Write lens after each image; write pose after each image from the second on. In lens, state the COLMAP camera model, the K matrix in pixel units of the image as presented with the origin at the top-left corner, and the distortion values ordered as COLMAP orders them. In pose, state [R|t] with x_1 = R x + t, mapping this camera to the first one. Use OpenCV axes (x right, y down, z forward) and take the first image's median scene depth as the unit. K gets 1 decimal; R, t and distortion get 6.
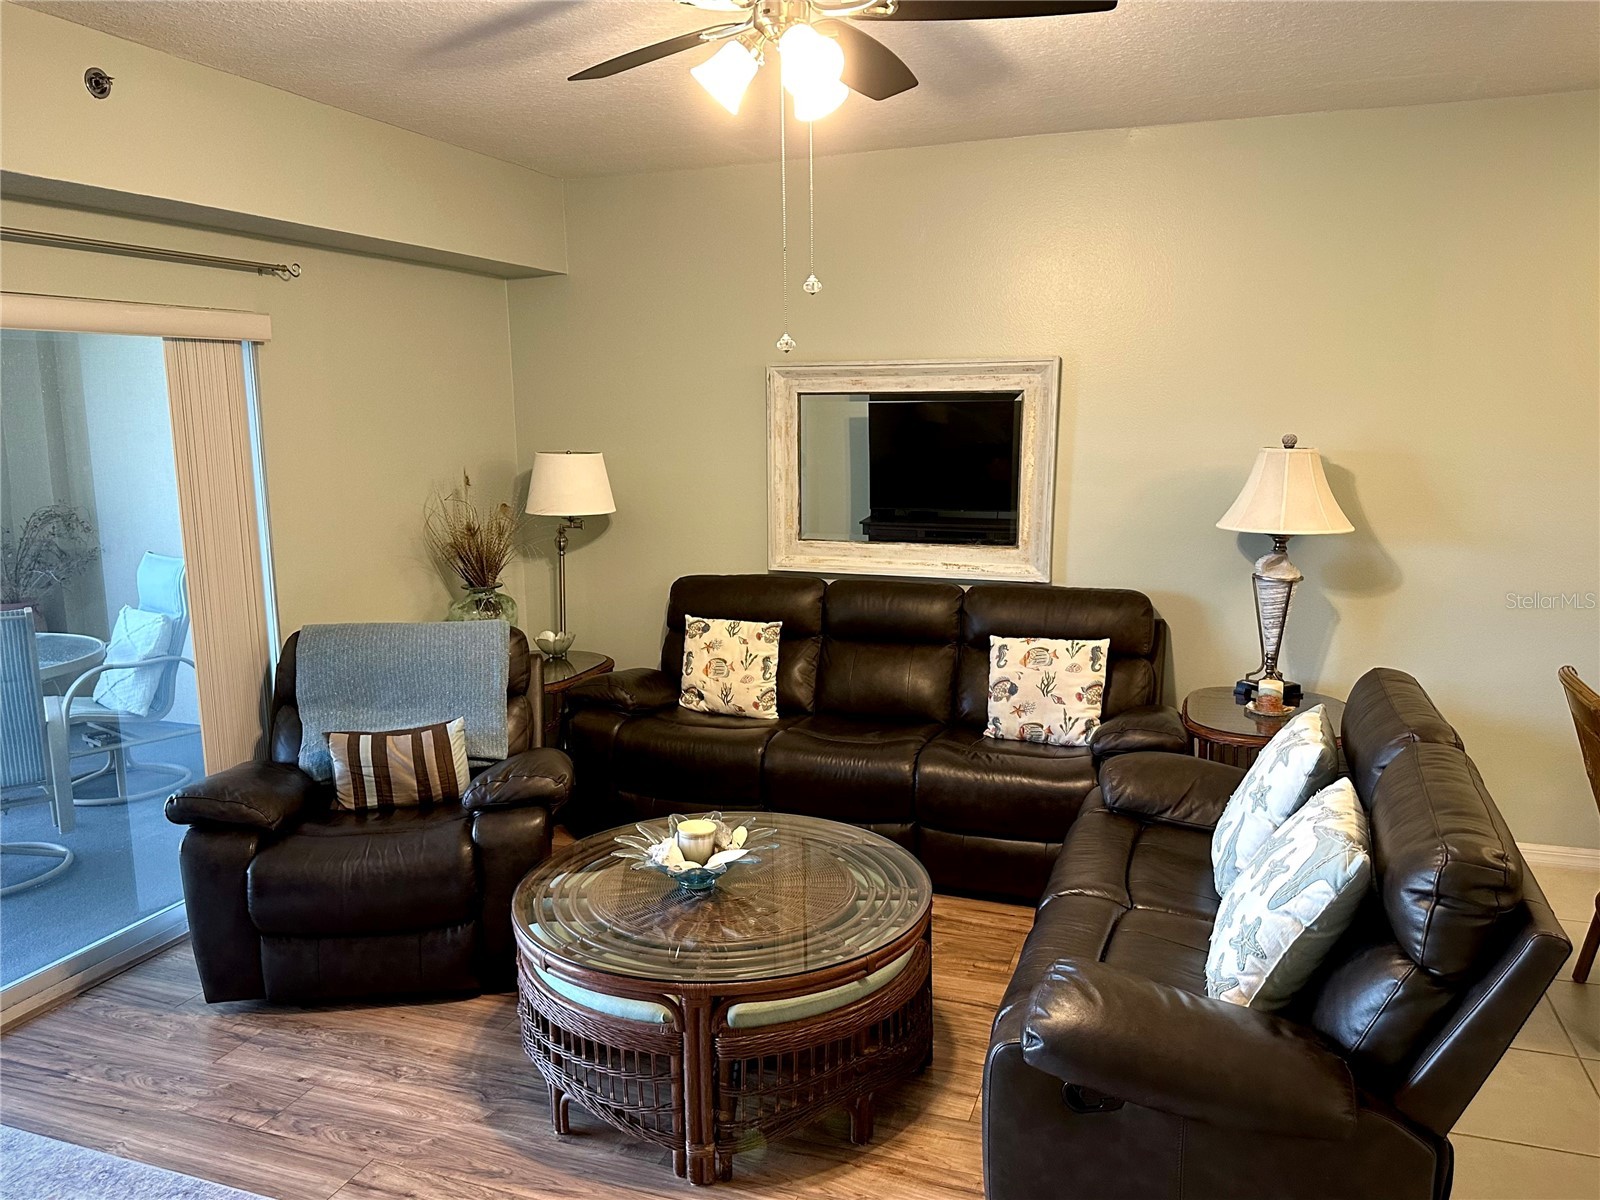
lens RADIAL K [[1205.6, 0, 786.9], [0, 1205.6, 613.7], [0, 0, 1]] dist [0.055608, -0.004150]
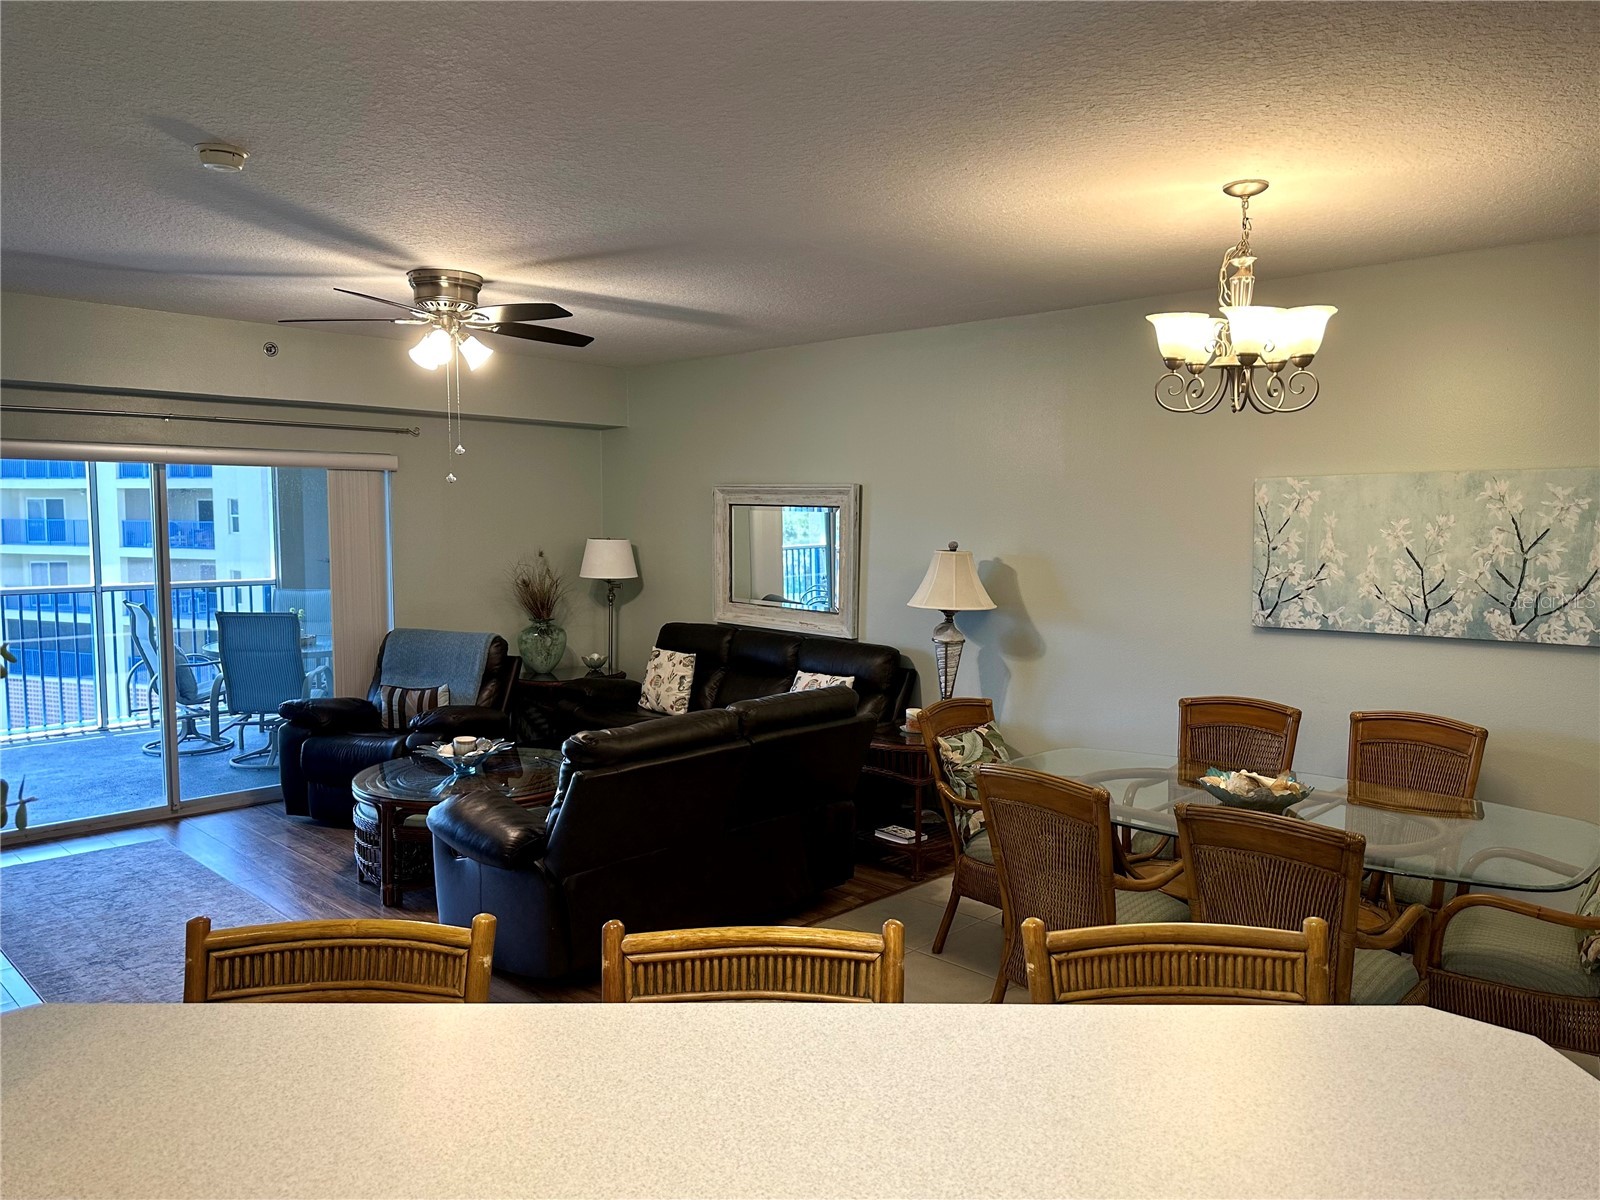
lens RADIAL K [[1138.7, 0, 816.8], [0, 1138.7, 614.0], [0, 0, 1]] dist [0.064811, -0.080765]
pose [[0.918368, 0.059423, -0.391241, 0.693837], [-0.090976, 0.993884, -0.062595, 0.032797], [0.385129, 0.093078, 0.918157, -0.255750]]
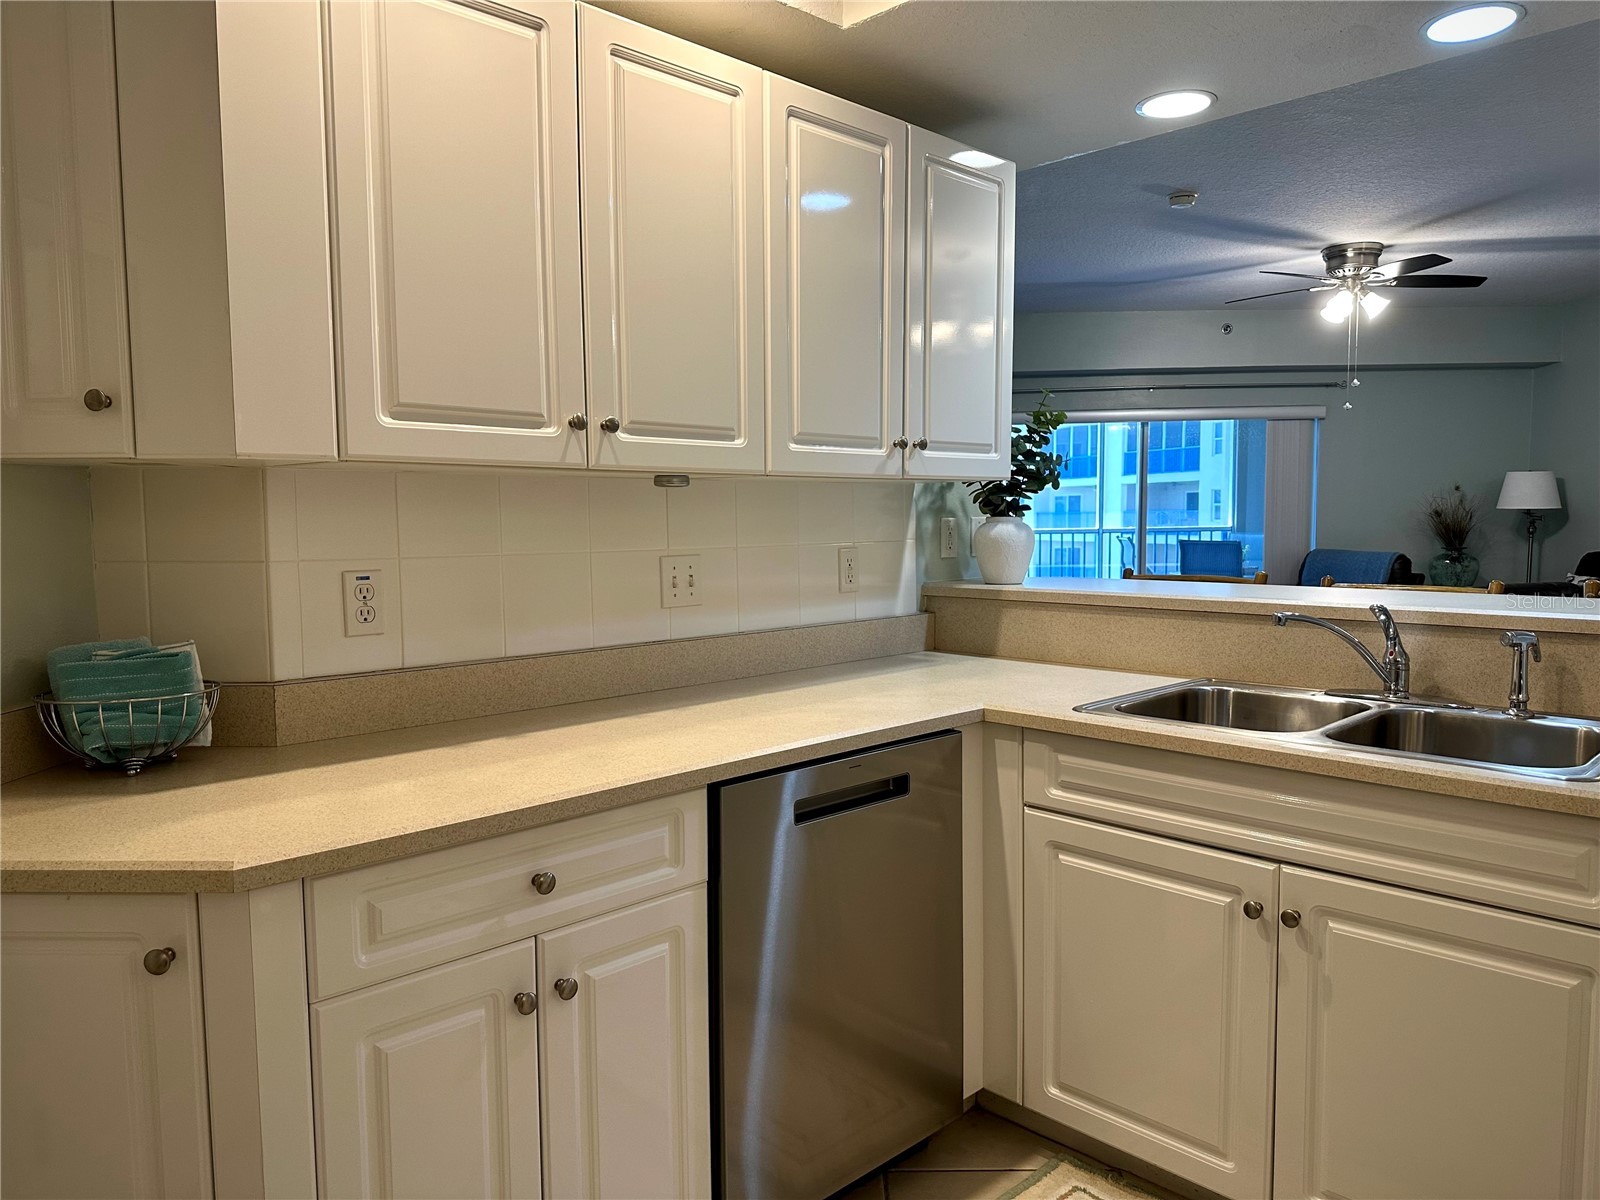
lens RADIAL K [[1138.7, 0, 808.5], [0, 1138.7, 599.2], [0, 0, 1]] dist [0.064811, -0.080765]
pose [[0.348600, 0.088618, -0.933073, 1.002102], [-0.155816, 0.987147, 0.035541, 0.139077], [0.924229, 0.132998, 0.357927, -0.449367]]
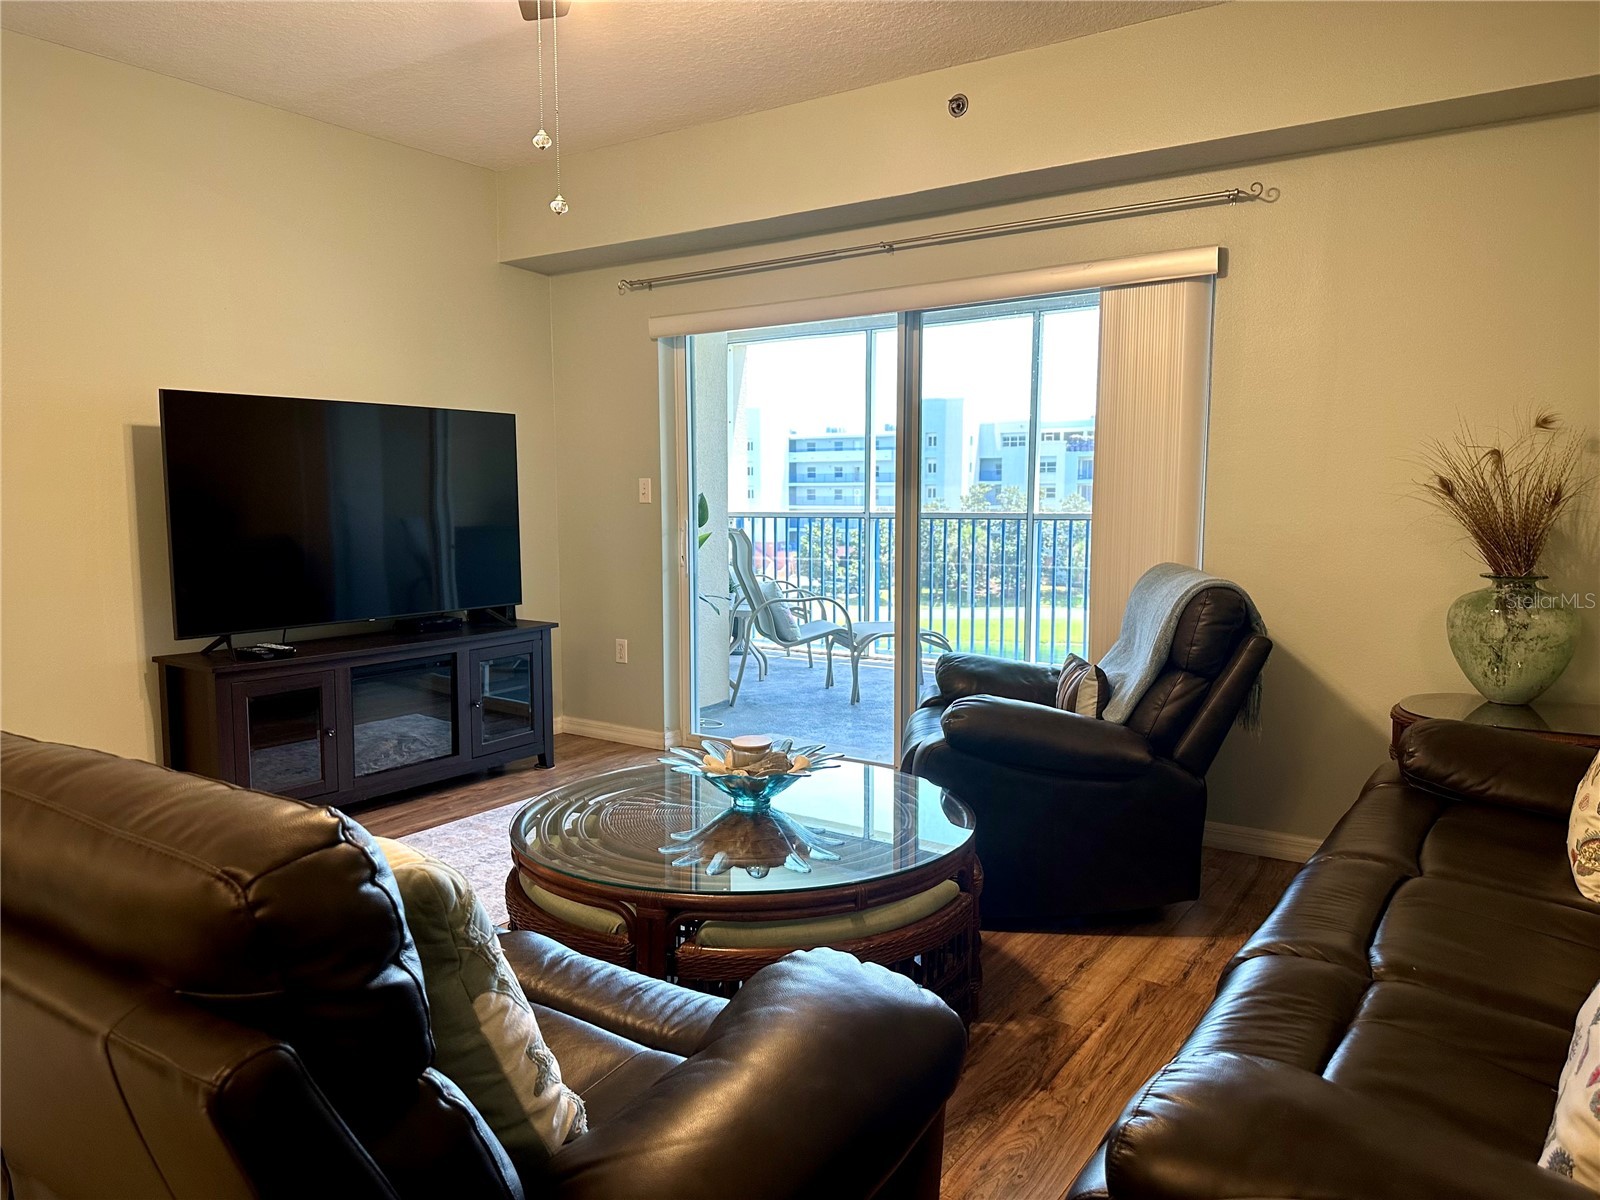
lens RADIAL K [[1138.7, 0, 797.5], [0, 1138.7, 599.1], [0, 0, 1]] dist [0.064811, -0.080765]
pose [[-0.228610, 0.101863, -0.968174, 0.479228], [-0.163266, 0.976414, 0.141281, -0.037103], [0.959730, 0.190368, -0.206587, 0.774036]]
